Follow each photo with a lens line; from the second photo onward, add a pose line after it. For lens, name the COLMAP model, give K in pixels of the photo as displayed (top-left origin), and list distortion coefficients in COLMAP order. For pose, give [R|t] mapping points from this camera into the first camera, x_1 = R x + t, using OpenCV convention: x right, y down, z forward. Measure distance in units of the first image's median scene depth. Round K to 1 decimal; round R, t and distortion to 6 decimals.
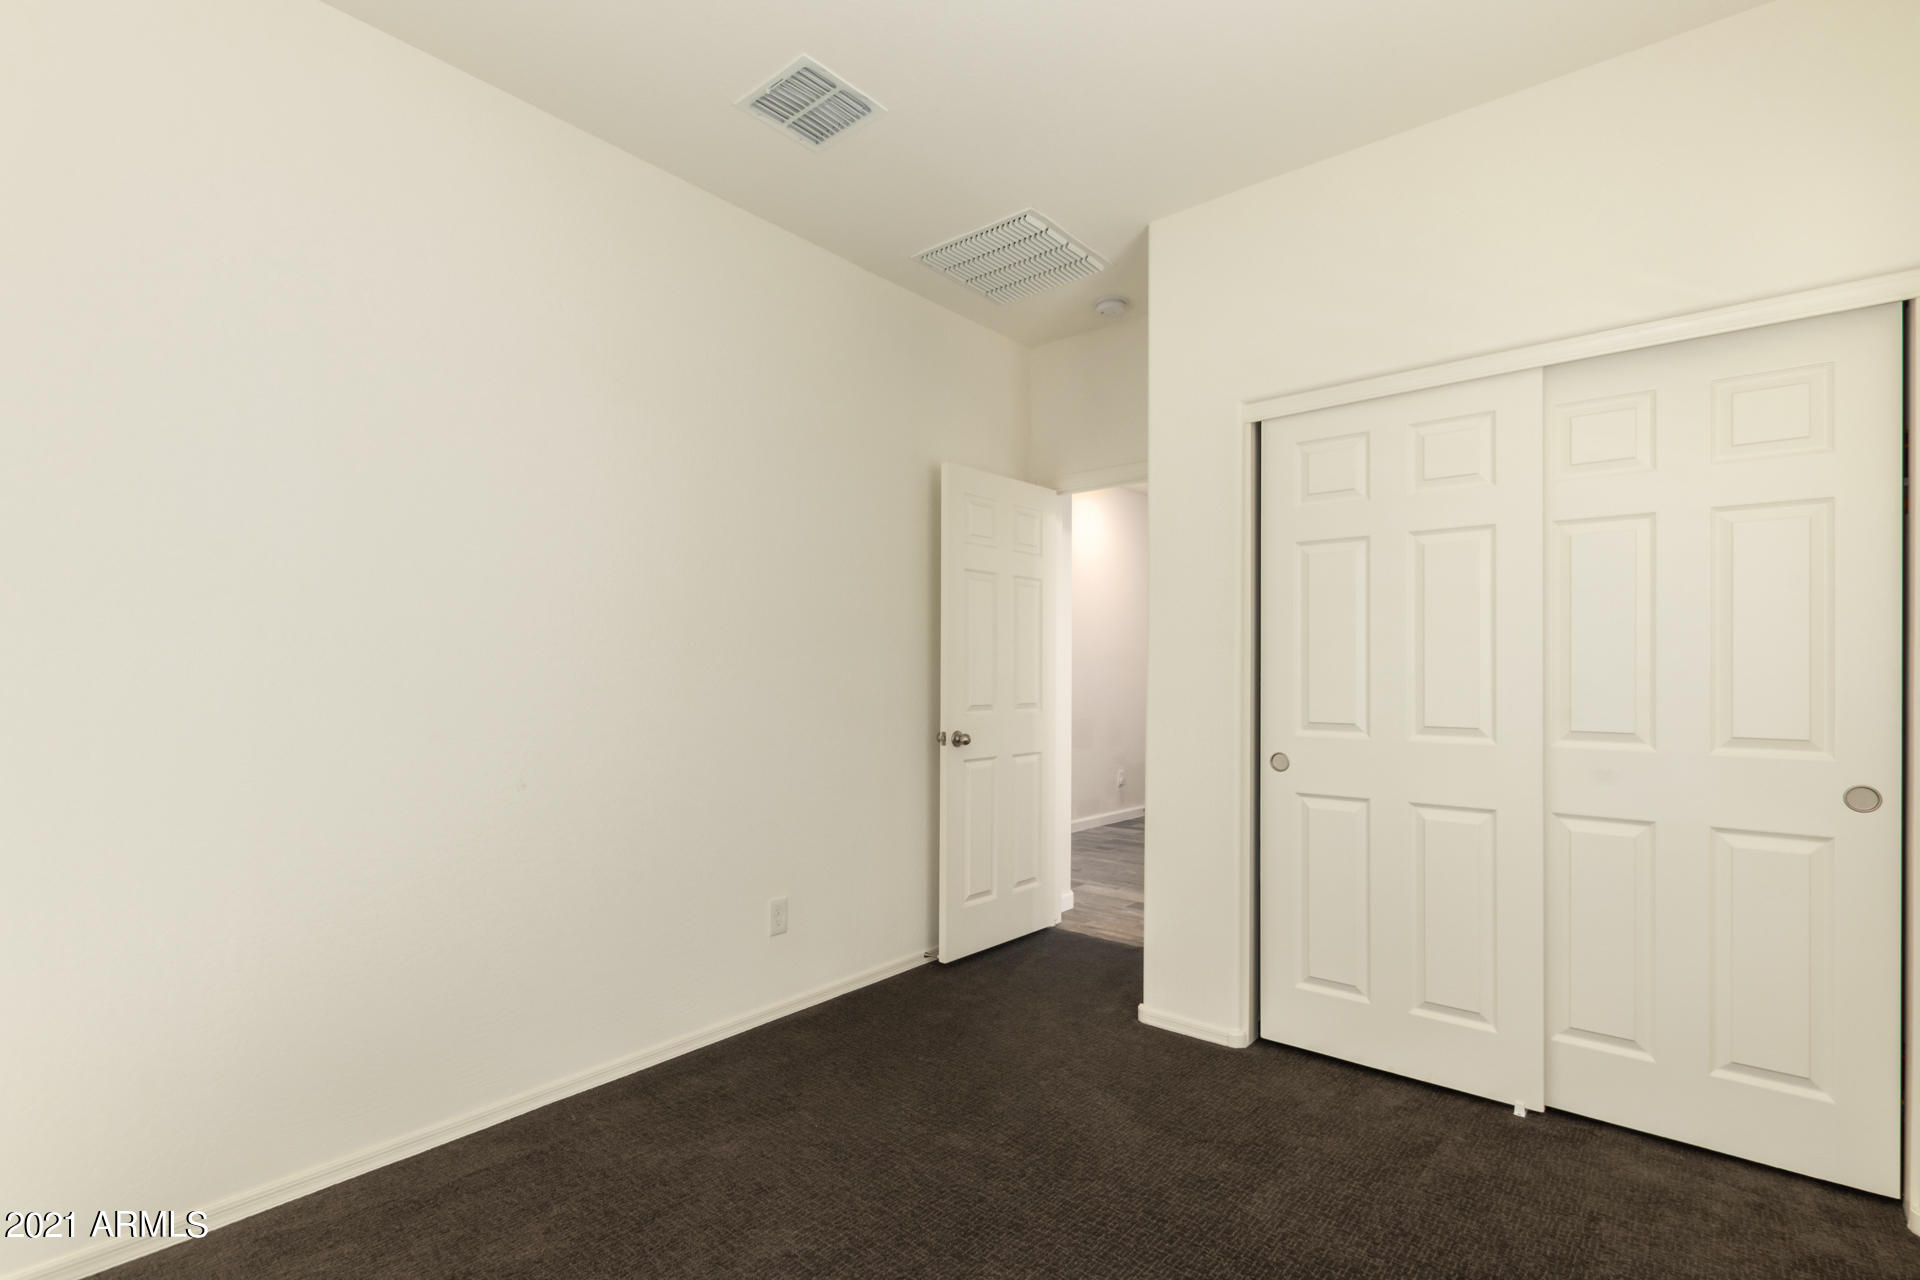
lens RADIAL K [[901.6, 0, 966.8], [0, 901.6, 668.0], [0, 0, 1]] dist [-0.006420, -0.000480]
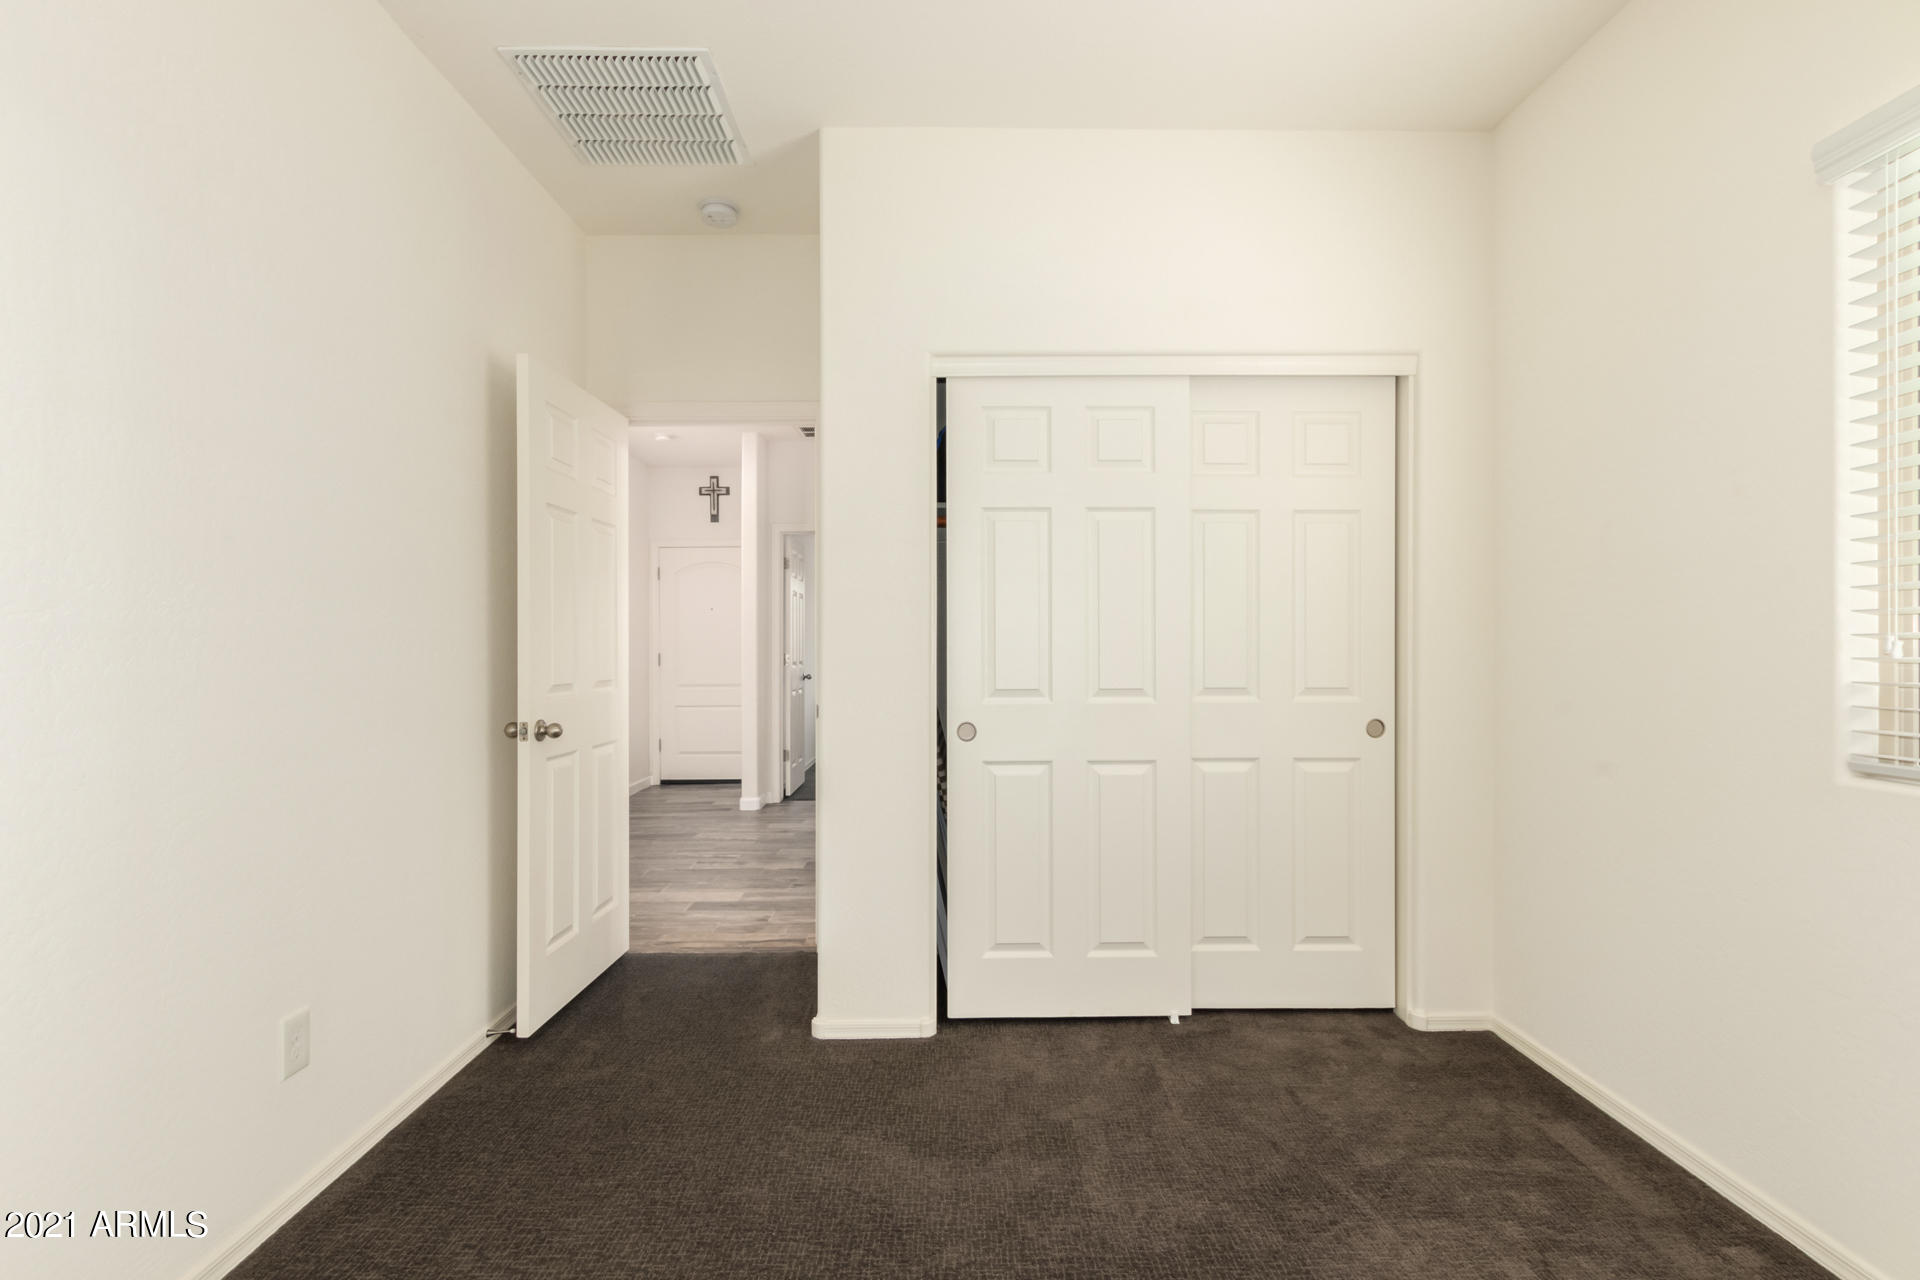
lens RADIAL K [[882.6, 0, 1000.4], [0, 882.6, 644.9], [0, 0, 1]] dist [0.007703, -0.001707]
pose [[0.755378, -0.004407, 0.655274, -0.250305], [0.001632, 0.999987, 0.004844, 0.006497], [-0.655287, -0.002590, 0.755375, 0.249274]]
